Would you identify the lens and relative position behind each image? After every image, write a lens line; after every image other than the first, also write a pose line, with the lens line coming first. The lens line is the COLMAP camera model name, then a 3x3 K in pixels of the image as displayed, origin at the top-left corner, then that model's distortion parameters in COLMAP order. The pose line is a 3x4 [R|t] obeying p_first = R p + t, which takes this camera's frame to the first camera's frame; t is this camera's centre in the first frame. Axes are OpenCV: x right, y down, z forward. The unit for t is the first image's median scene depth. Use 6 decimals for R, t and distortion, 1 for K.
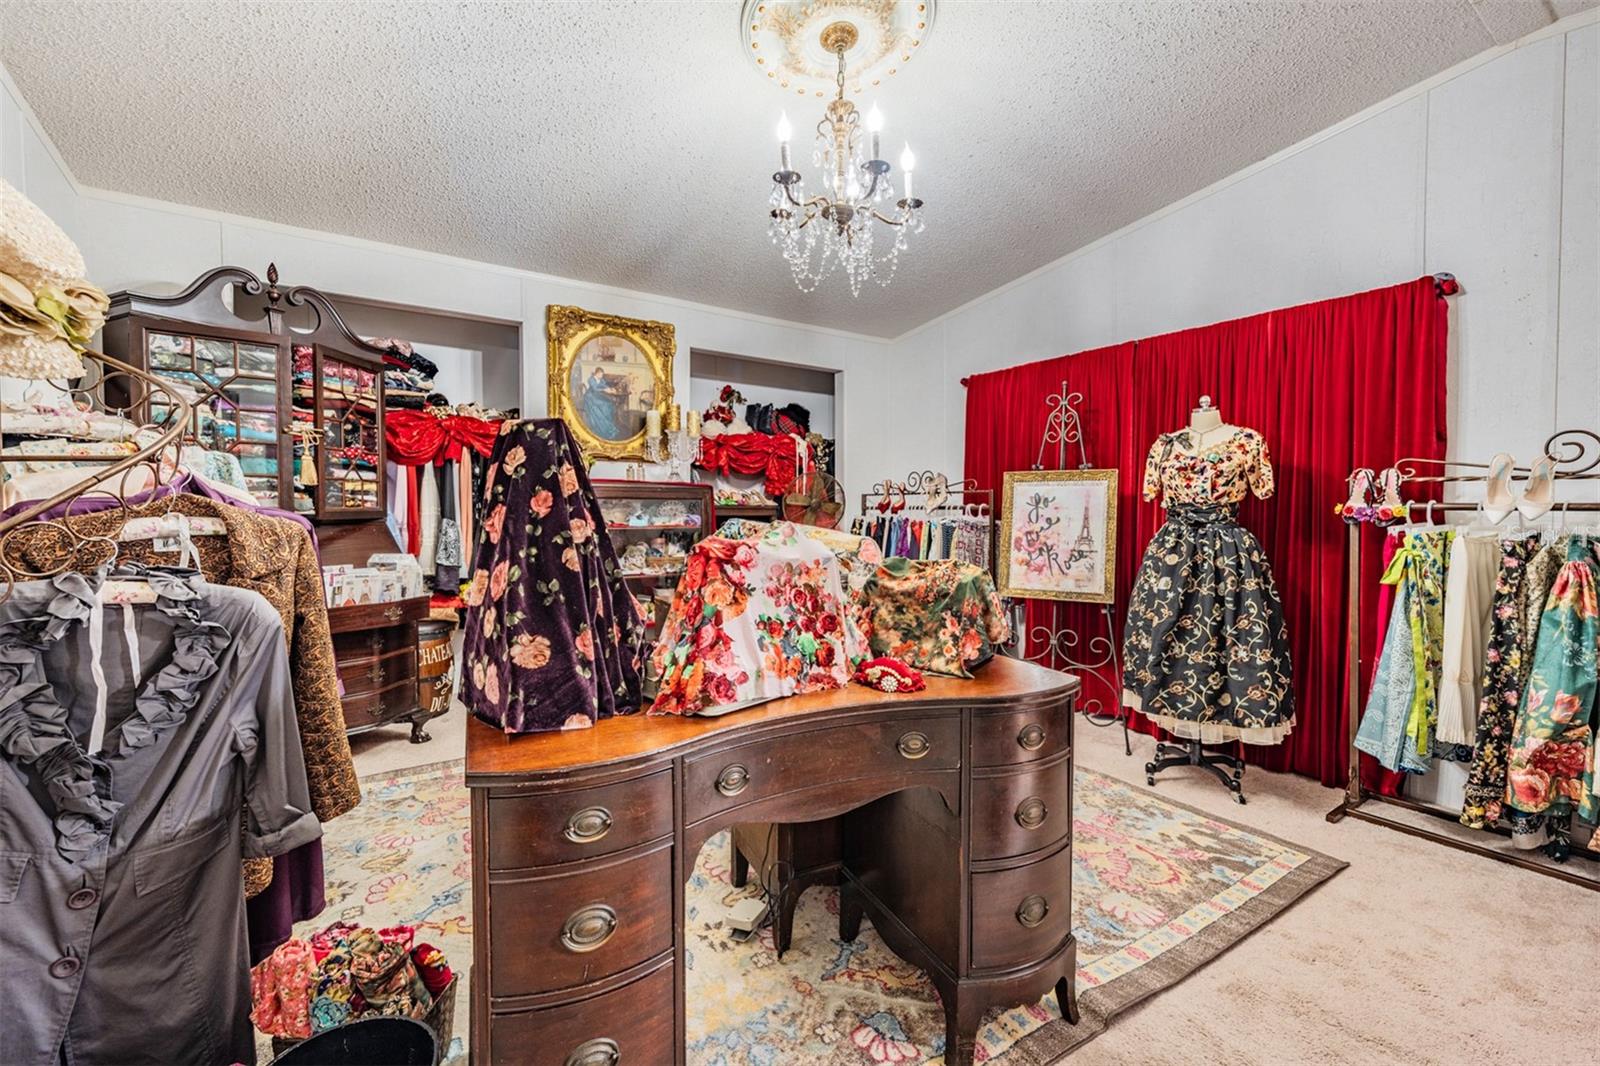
lens RADIAL K [[658.4, 0, 794.7], [0, 658.4, 517.0], [0, 0, 1]] dist [-0.002055, -0.000862]
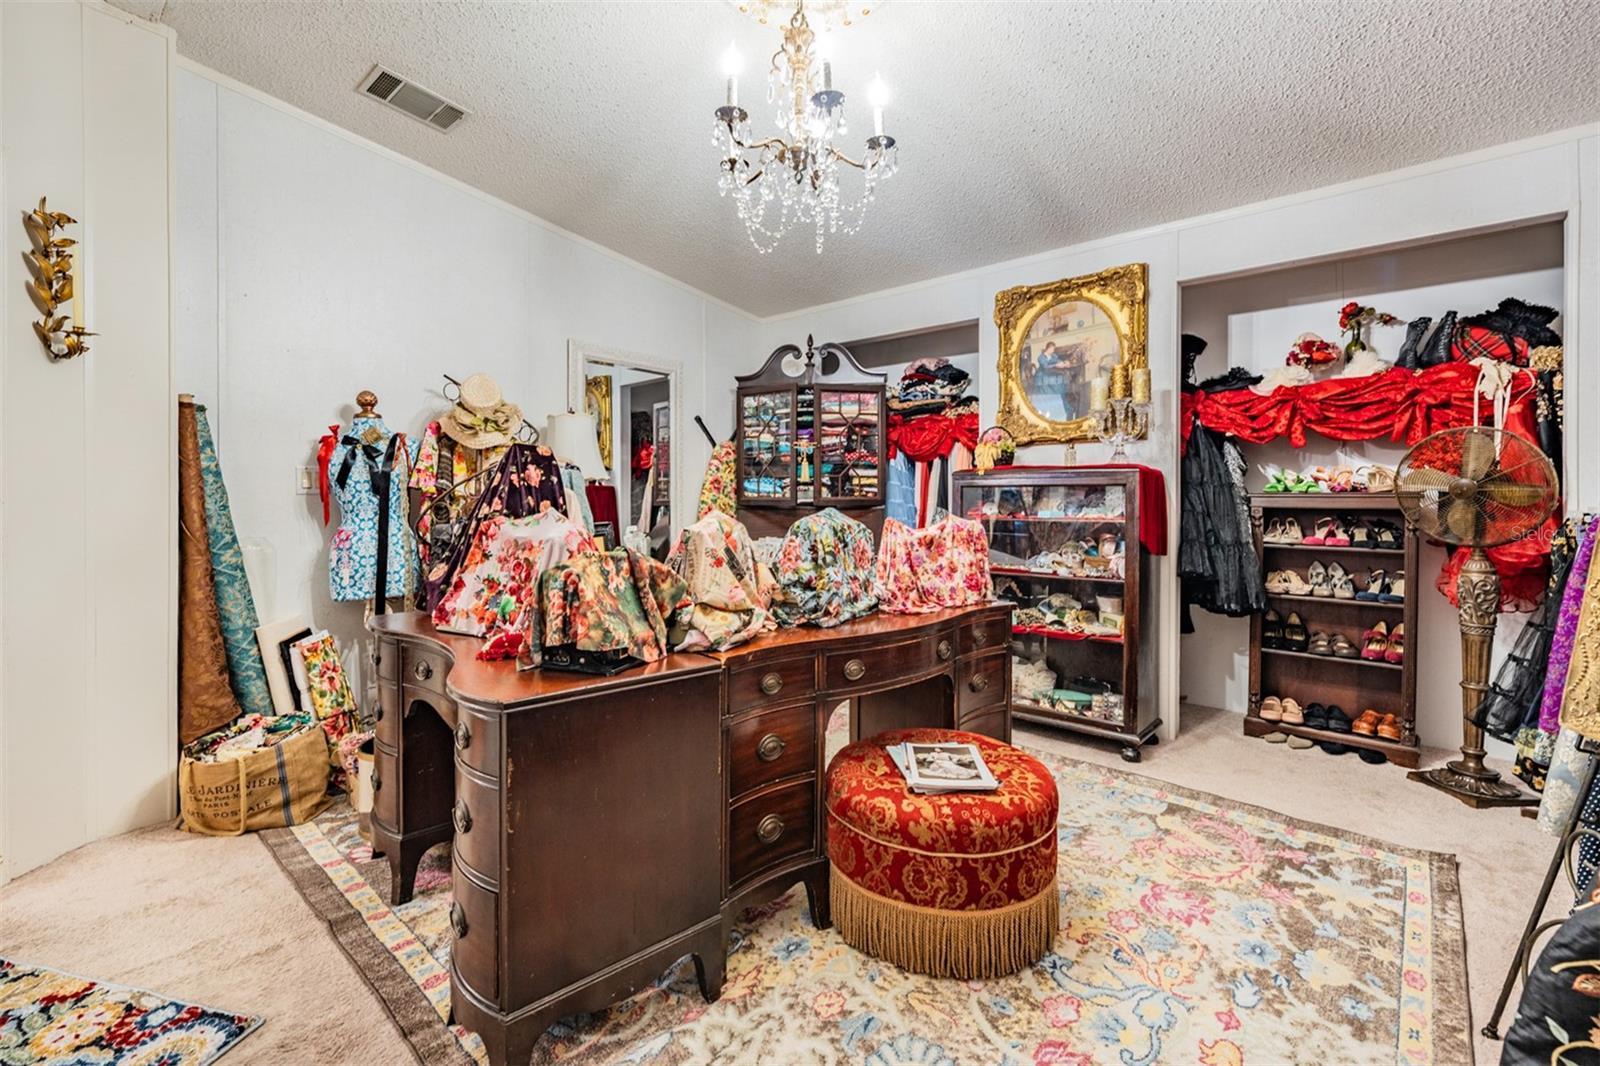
lens RADIAL K [[672.3, 0, 799.9], [0, 672.3, 499.4], [0, 0, 1]] dist [-0.000906, -0.000268]
pose [[0.277496, 0.000736, -0.960727, 0.509694], [-0.010192, 0.999946, -0.002178, -0.004364], [0.960673, 0.010396, 0.277488, 0.422018]]
